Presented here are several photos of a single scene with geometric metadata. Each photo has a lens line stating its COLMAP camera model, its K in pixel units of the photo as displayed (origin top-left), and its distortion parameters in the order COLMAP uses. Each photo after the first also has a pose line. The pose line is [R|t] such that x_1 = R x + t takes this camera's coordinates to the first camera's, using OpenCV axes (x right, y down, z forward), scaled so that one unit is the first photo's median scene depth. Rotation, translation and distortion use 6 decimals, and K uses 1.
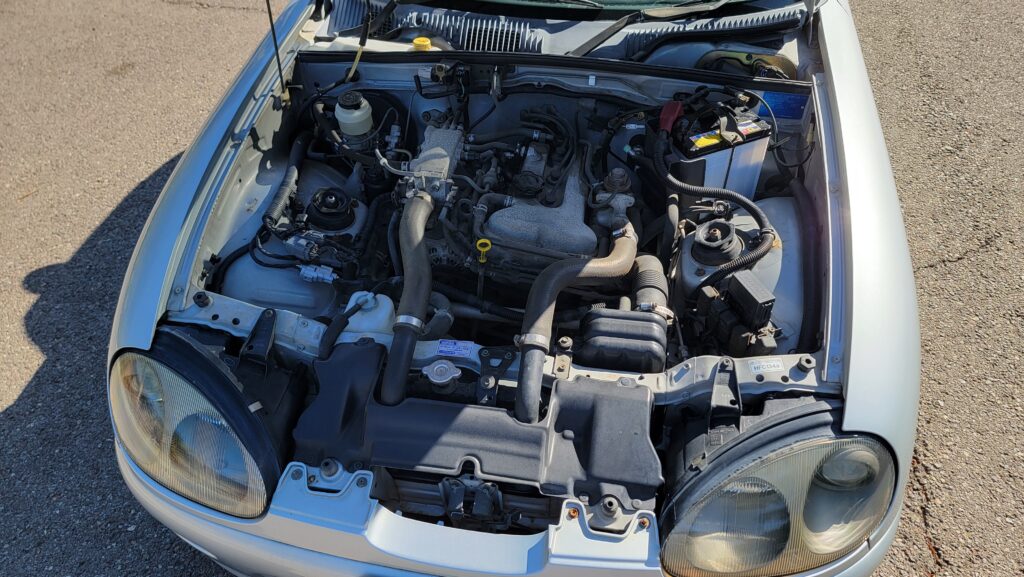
lens RADIAL K [[715.3, 0, 515.6], [0, 715.3, 291.0], [0, 0, 1]] dist [0.079044, -0.071793]
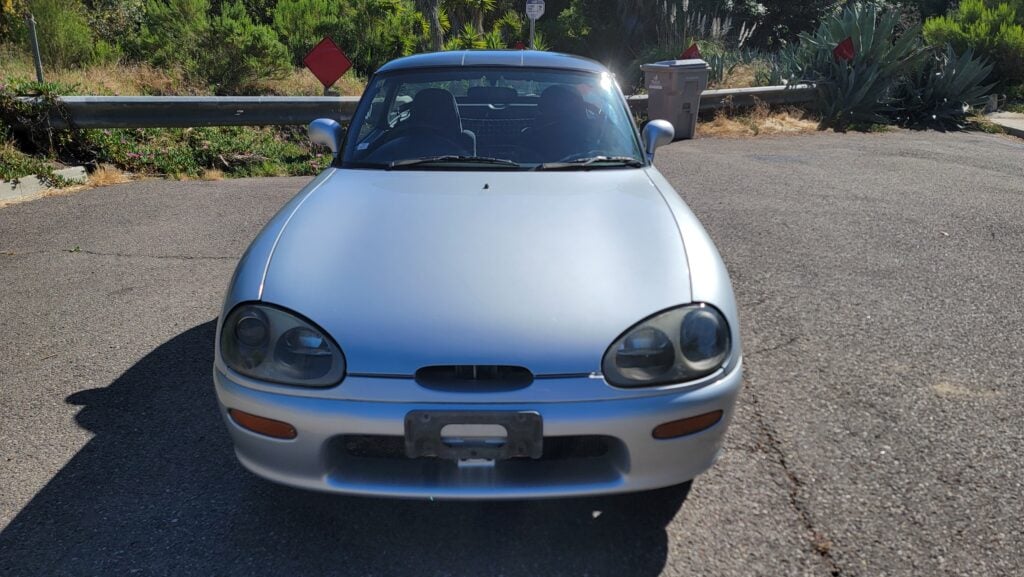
lens RADIAL K [[715.3, 0, 515.6], [0, 715.3, 291.0], [0, 0, 1]] dist [0.079044, -0.071793]
pose [[0.986337, -0.028199, 0.162308, -0.156507], [0.099995, 0.885463, -0.453825, 0.586462], [-0.130920, 0.463854, 0.876185, -0.294274]]
